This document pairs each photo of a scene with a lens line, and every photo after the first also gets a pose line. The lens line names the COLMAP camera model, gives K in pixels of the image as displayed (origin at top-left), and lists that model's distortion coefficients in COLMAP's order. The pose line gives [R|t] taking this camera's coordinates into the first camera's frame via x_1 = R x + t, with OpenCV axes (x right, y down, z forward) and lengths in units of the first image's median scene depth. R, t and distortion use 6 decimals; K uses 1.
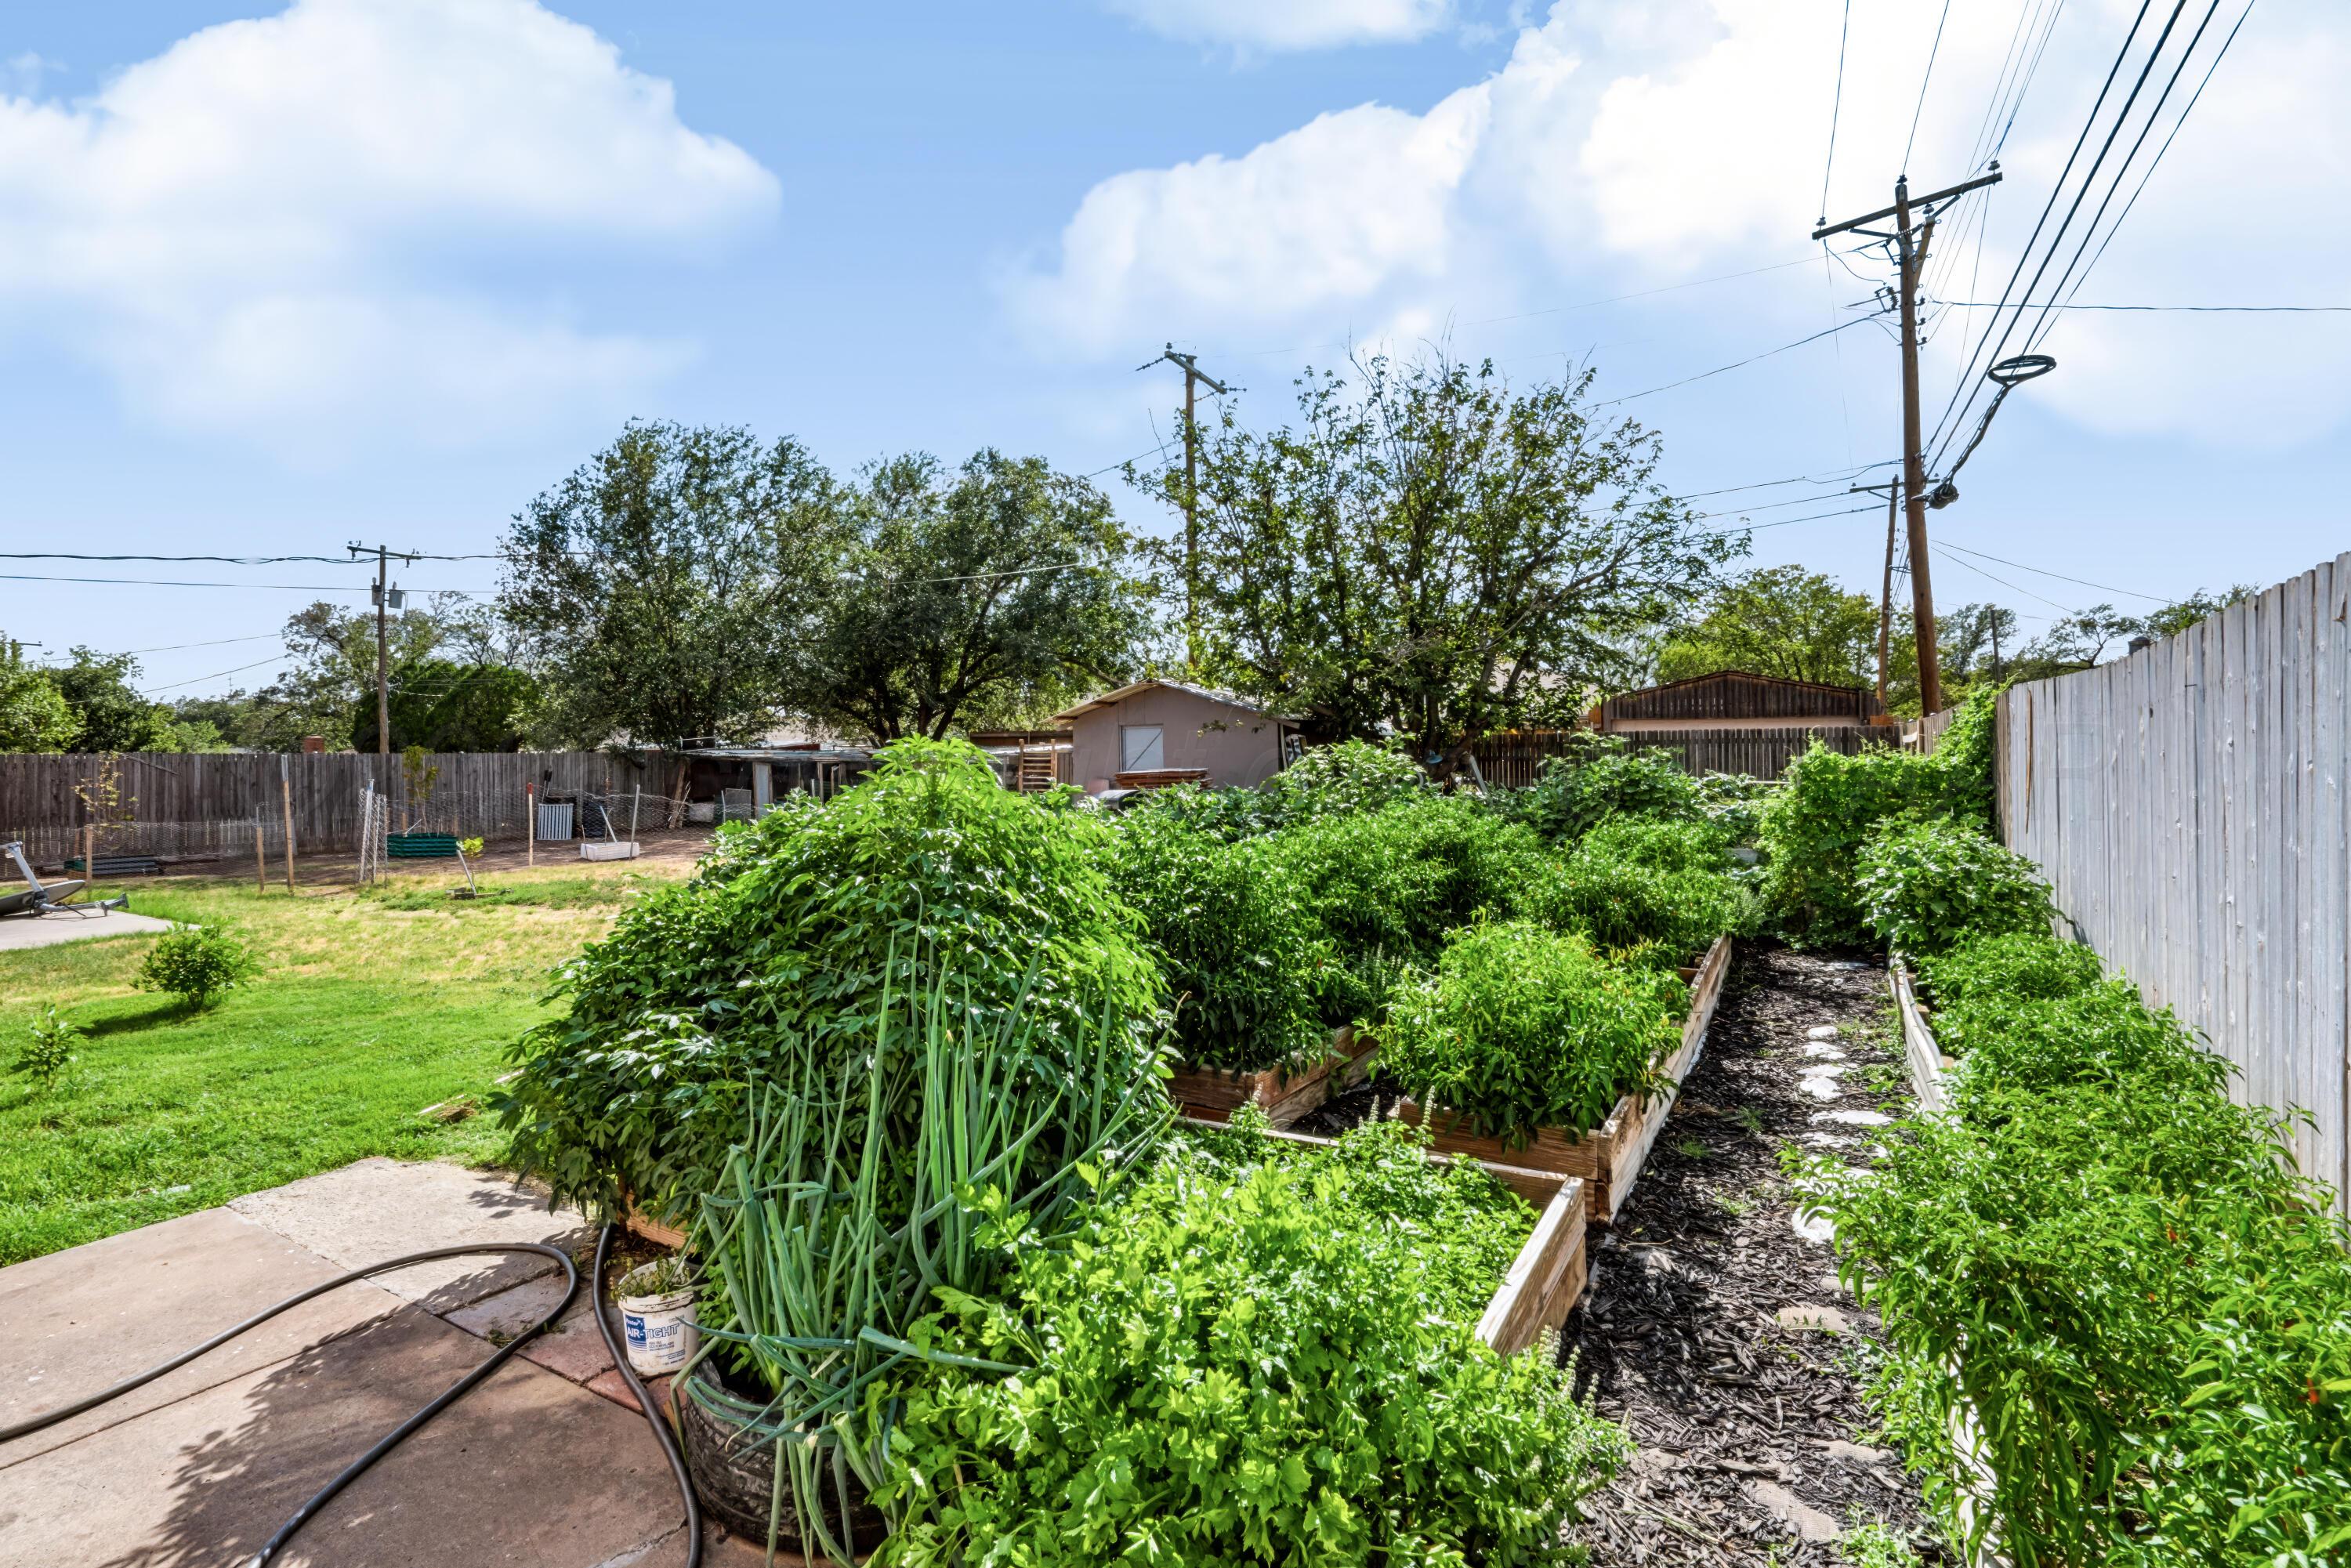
lens RADIAL K [[1080.3, 0, 1167.5], [0, 1080.3, 749.5], [0, 0, 1]] dist [-0.000259, 0.001132]
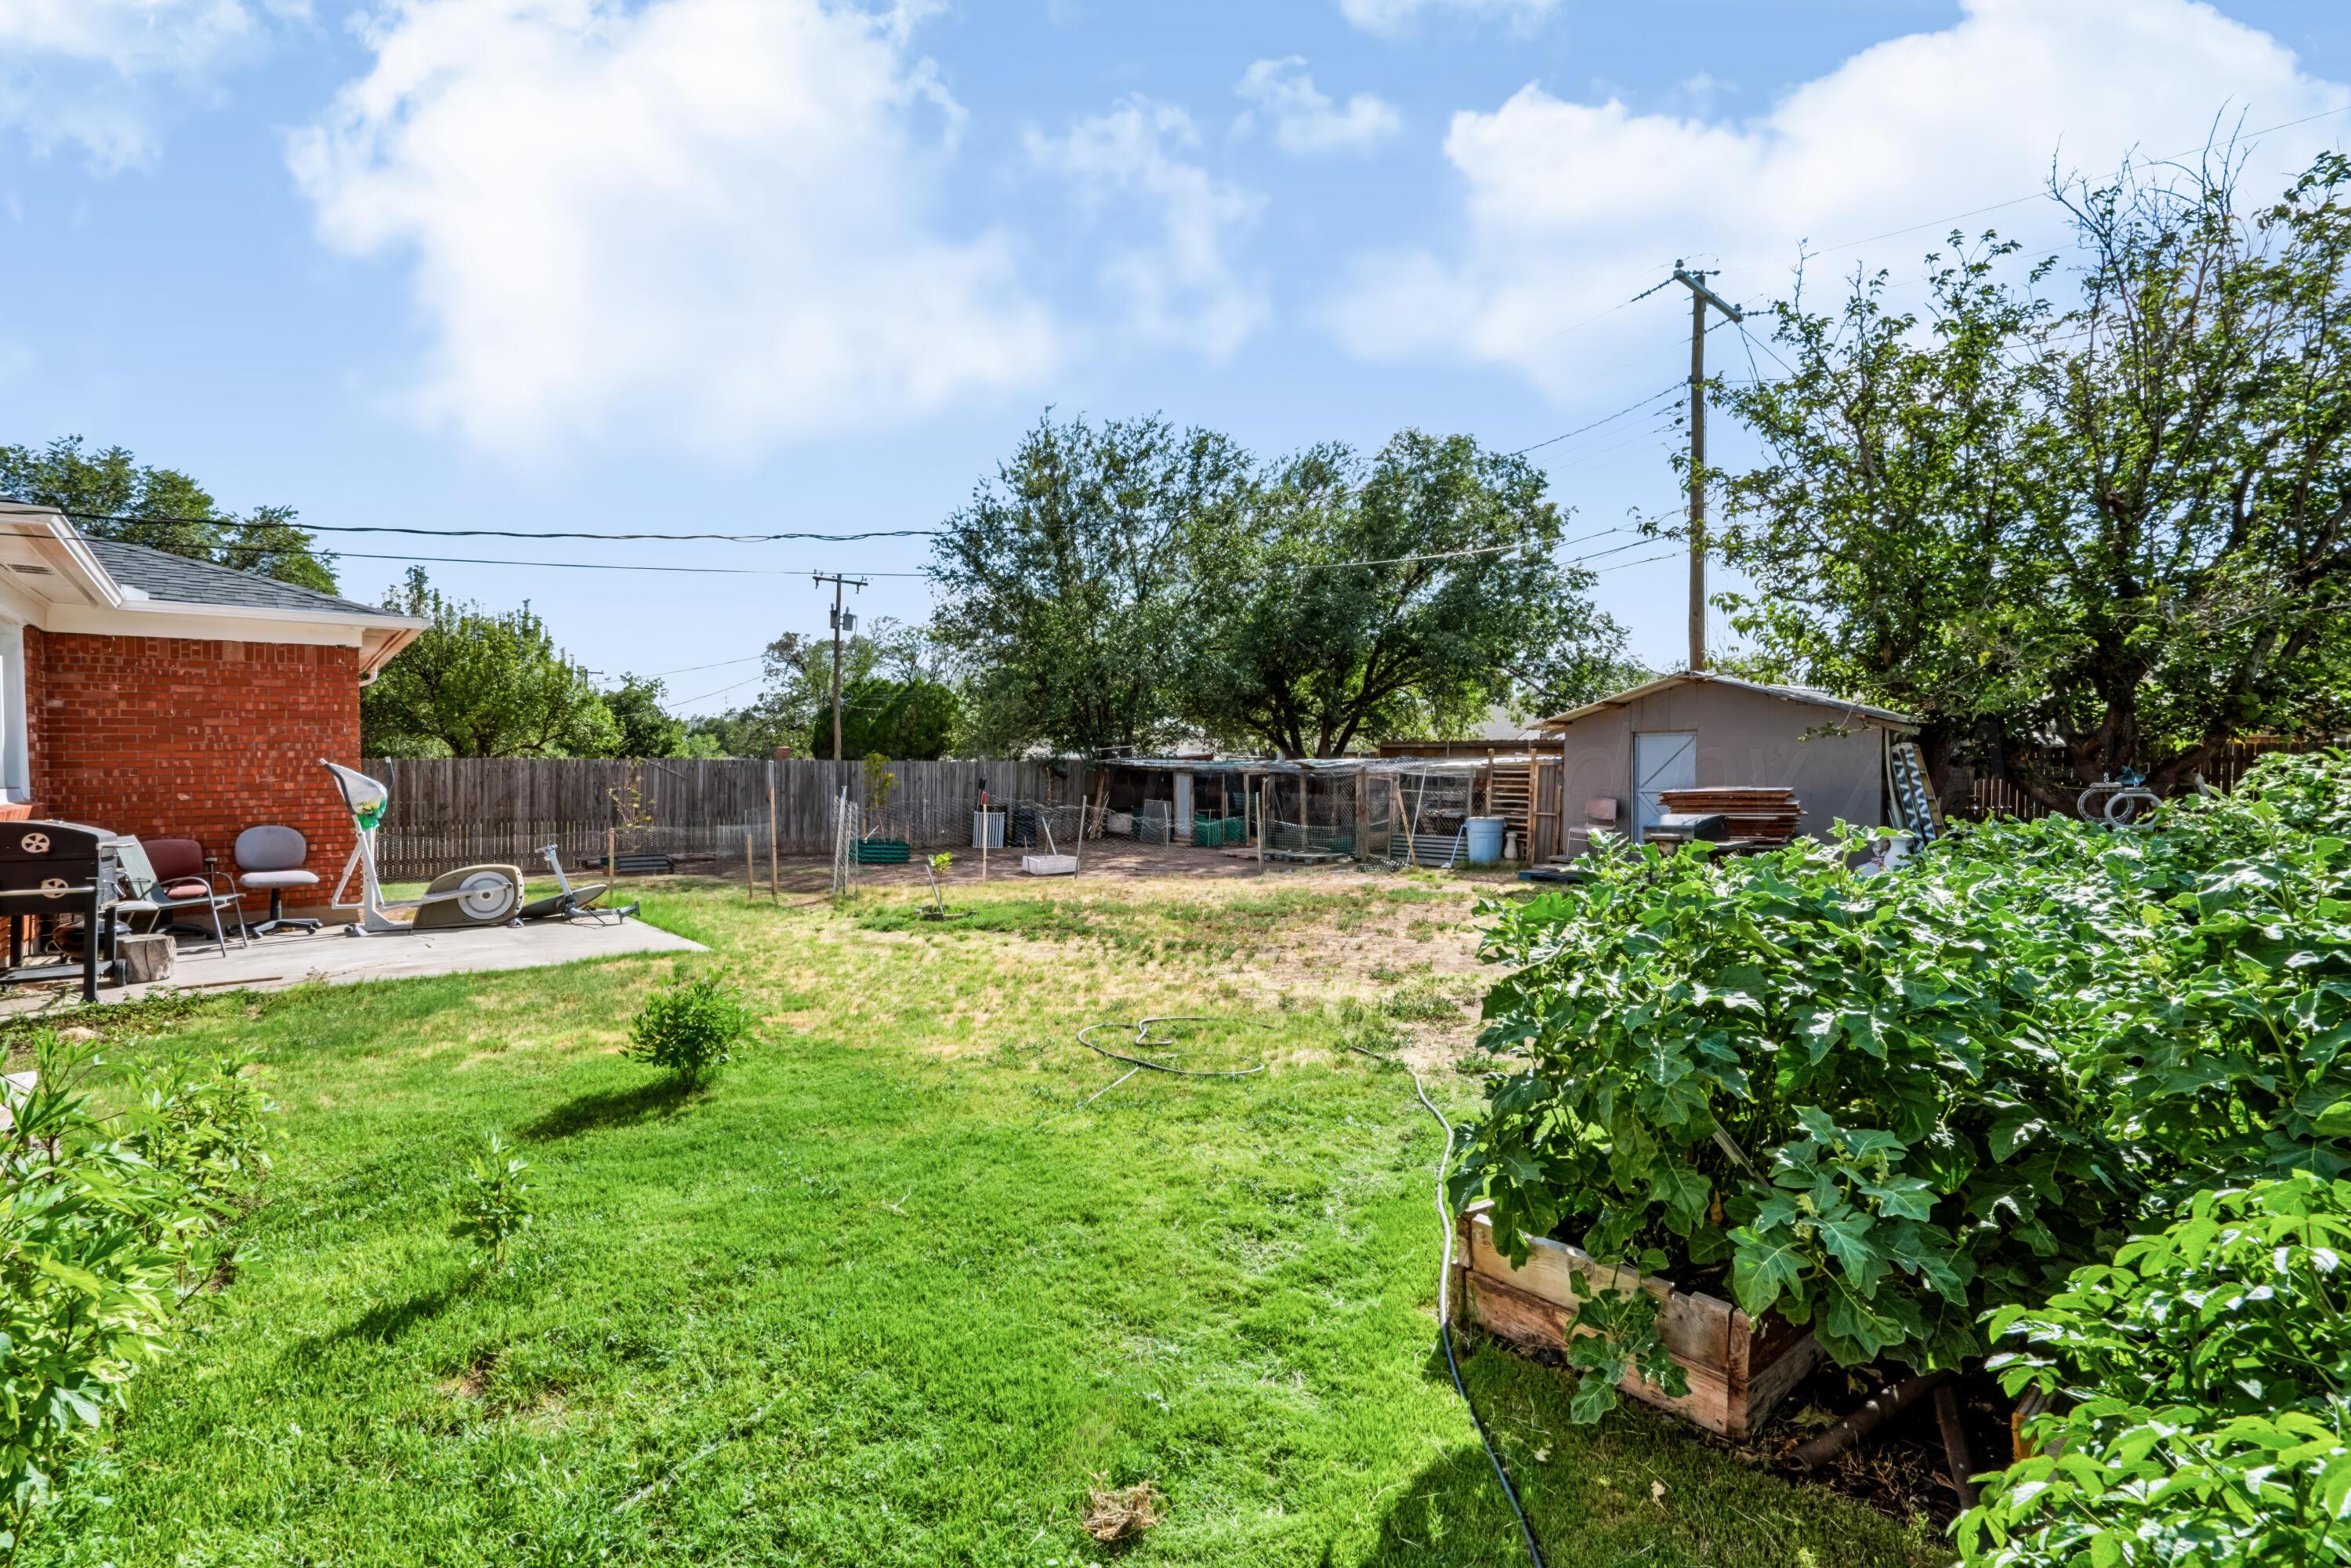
lens RADIAL K [[1080.3, 0, 1167.5], [0, 1080.3, 749.5], [0, 0, 1]] dist [-0.000259, 0.001132]
pose [[0.947415, 0.003599, -0.319987, -0.068614], [-0.007324, 0.999919, -0.010438, 0.001047], [0.319923, 0.012233, 0.947365, 0.078555]]
